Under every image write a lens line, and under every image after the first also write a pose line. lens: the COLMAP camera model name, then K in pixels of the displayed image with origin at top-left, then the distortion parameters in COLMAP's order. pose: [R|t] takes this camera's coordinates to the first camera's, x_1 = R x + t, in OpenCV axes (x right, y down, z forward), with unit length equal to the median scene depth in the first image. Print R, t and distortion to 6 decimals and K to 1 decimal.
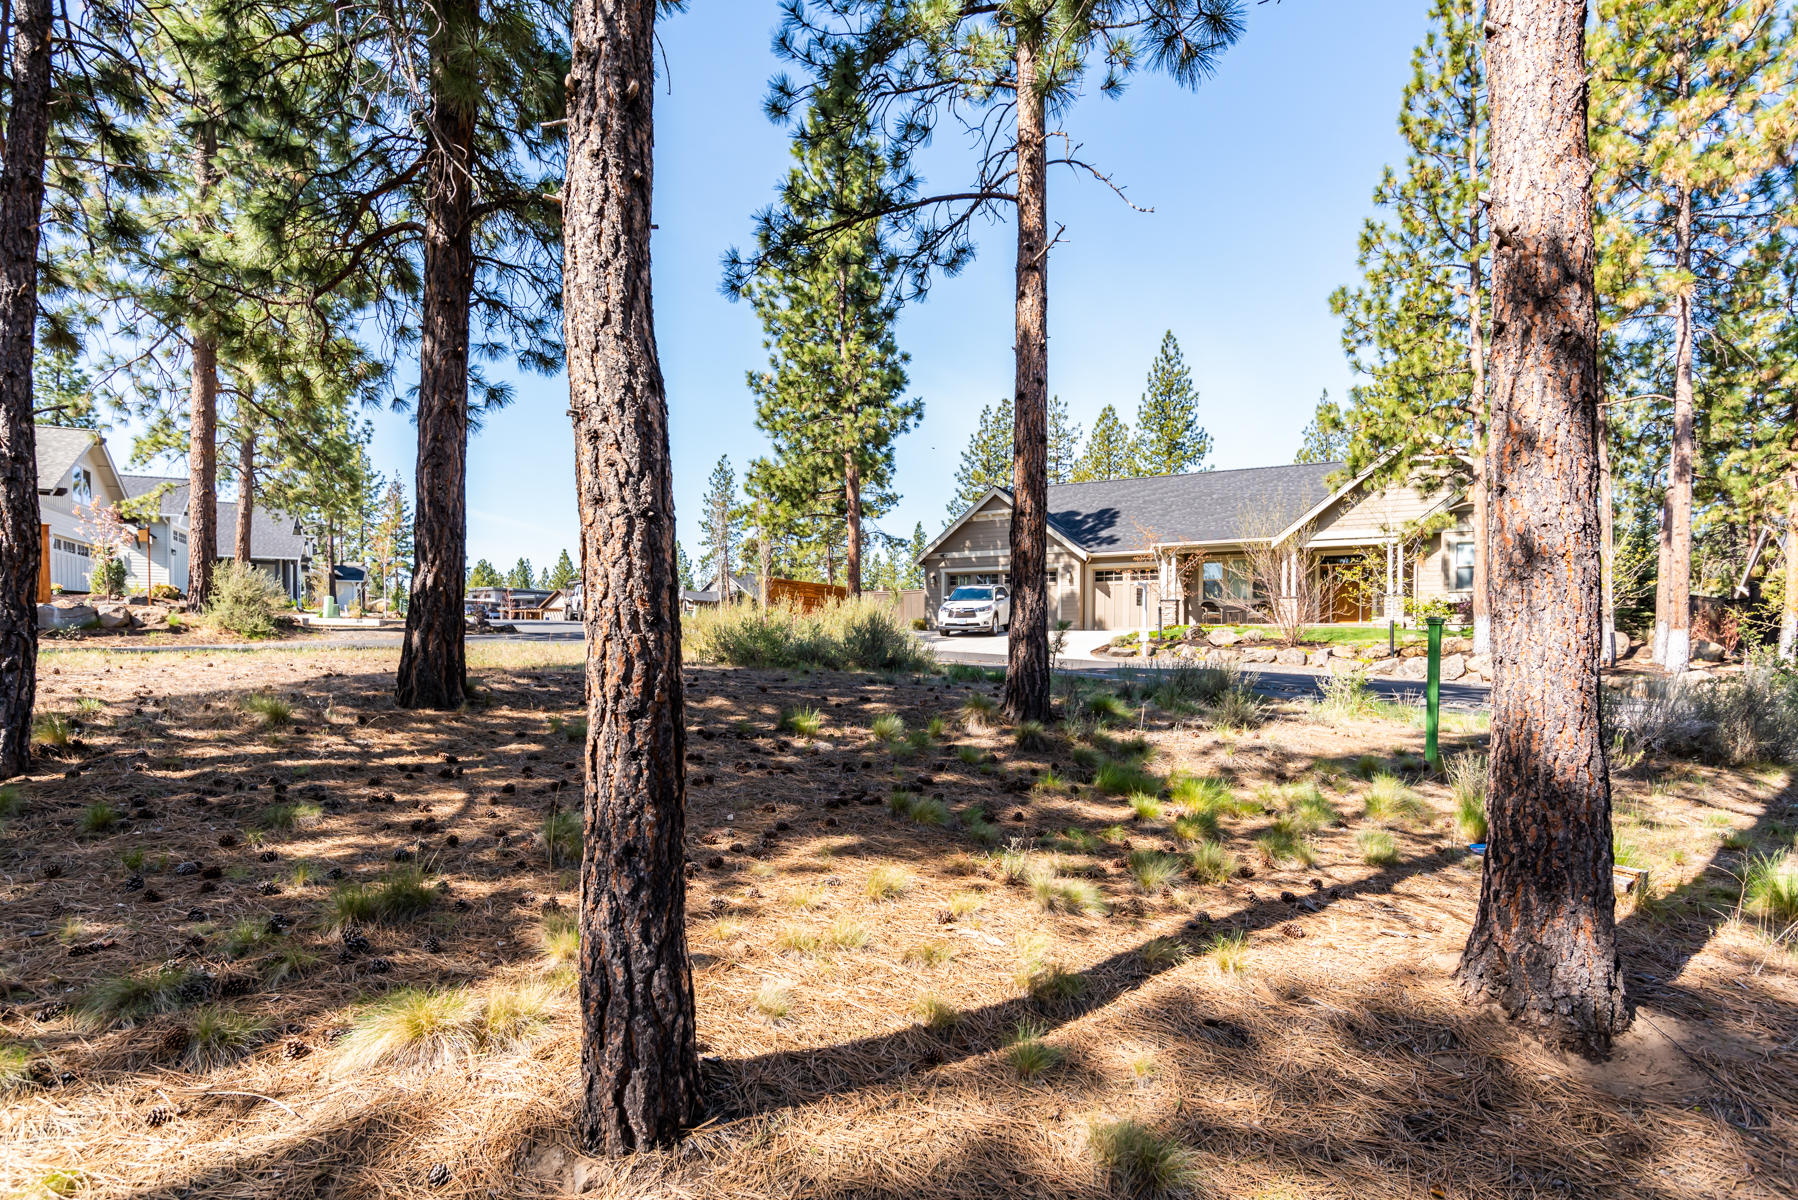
lens RADIAL K [[1011.1, 0, 895.3], [0, 1011.1, 599.3], [0, 0, 1]] dist [0.000565, 0.002145]
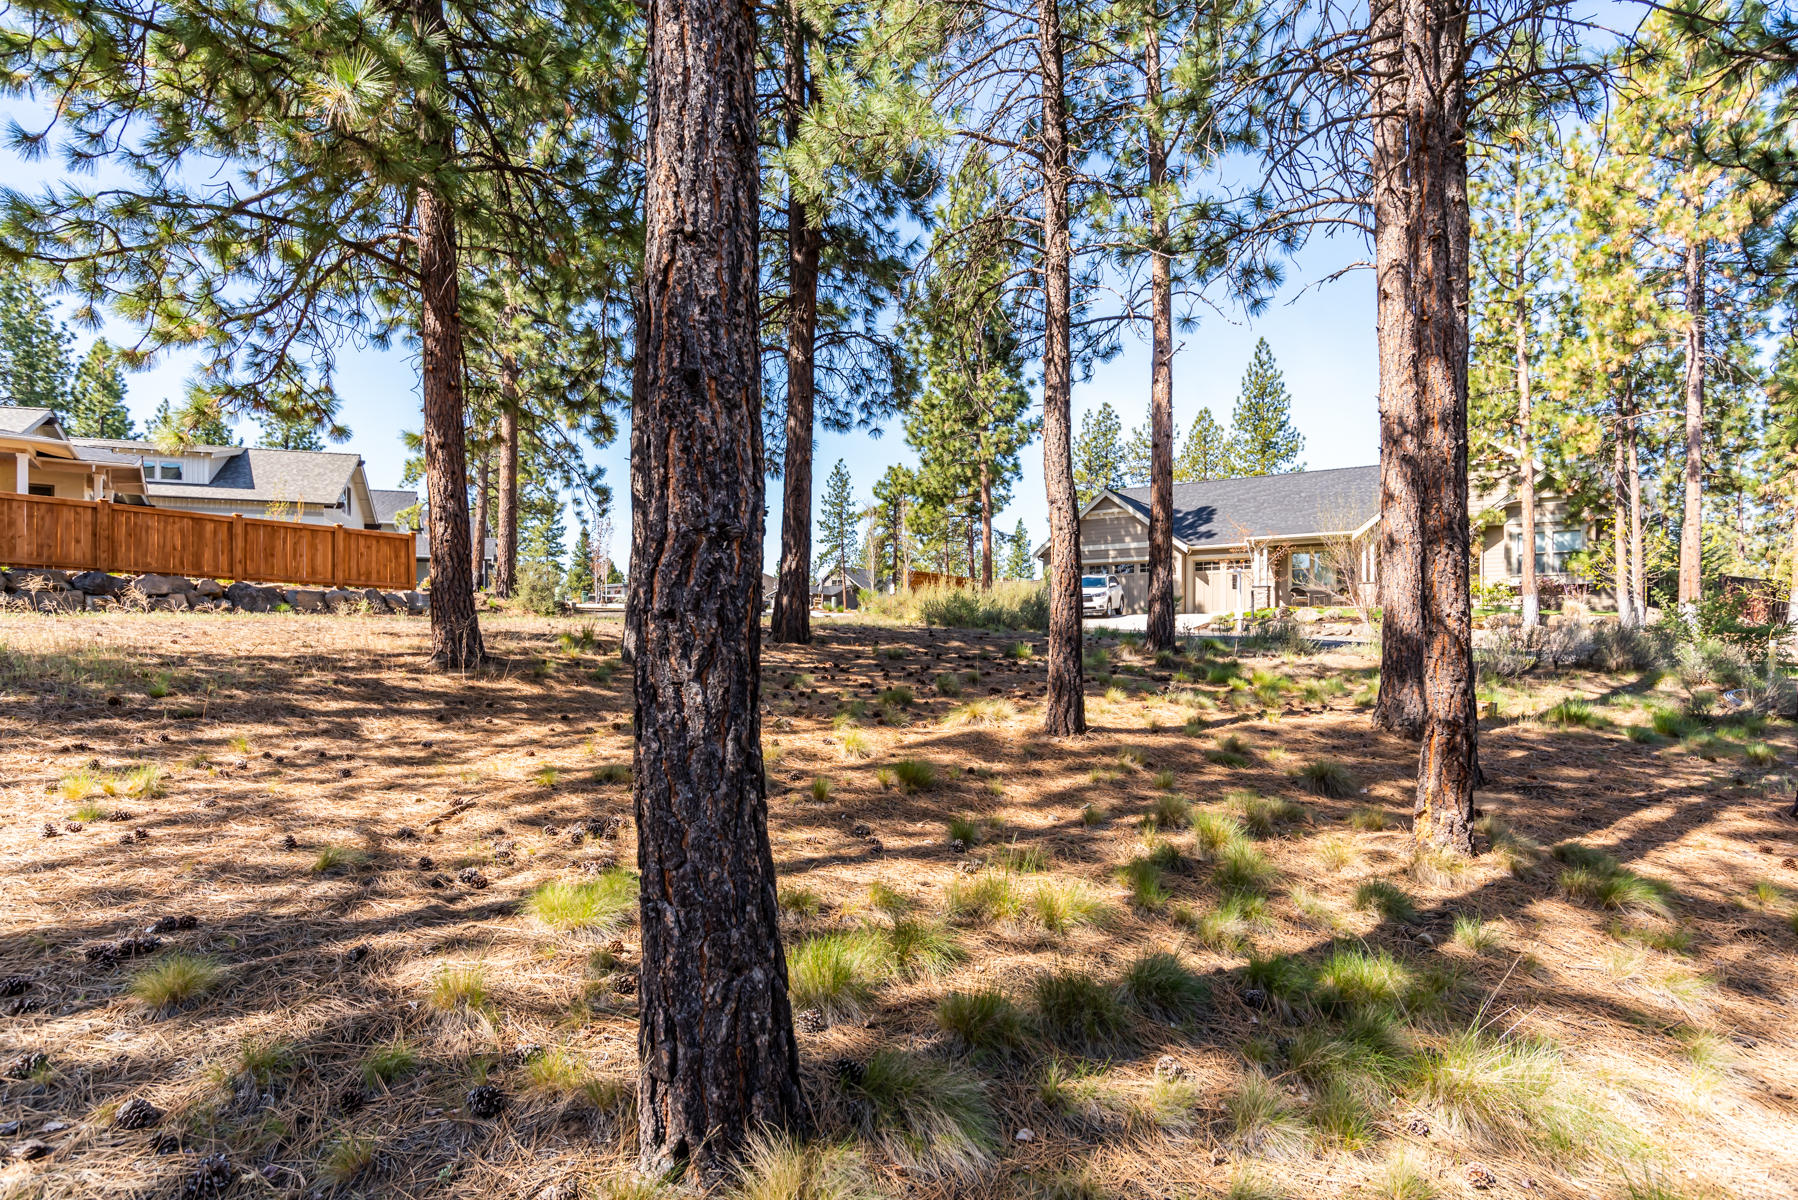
lens RADIAL K [[1011.1, 0, 904.2], [0, 1011.1, 598.7], [0, 0, 1]] dist [0.000565, 0.002145]
pose [[0.996789, -0.006408, -0.079810, -0.051188], [0.006666, 0.999973, 0.002976, 0.010844], [0.079789, -0.003498, 0.996806, -0.216353]]
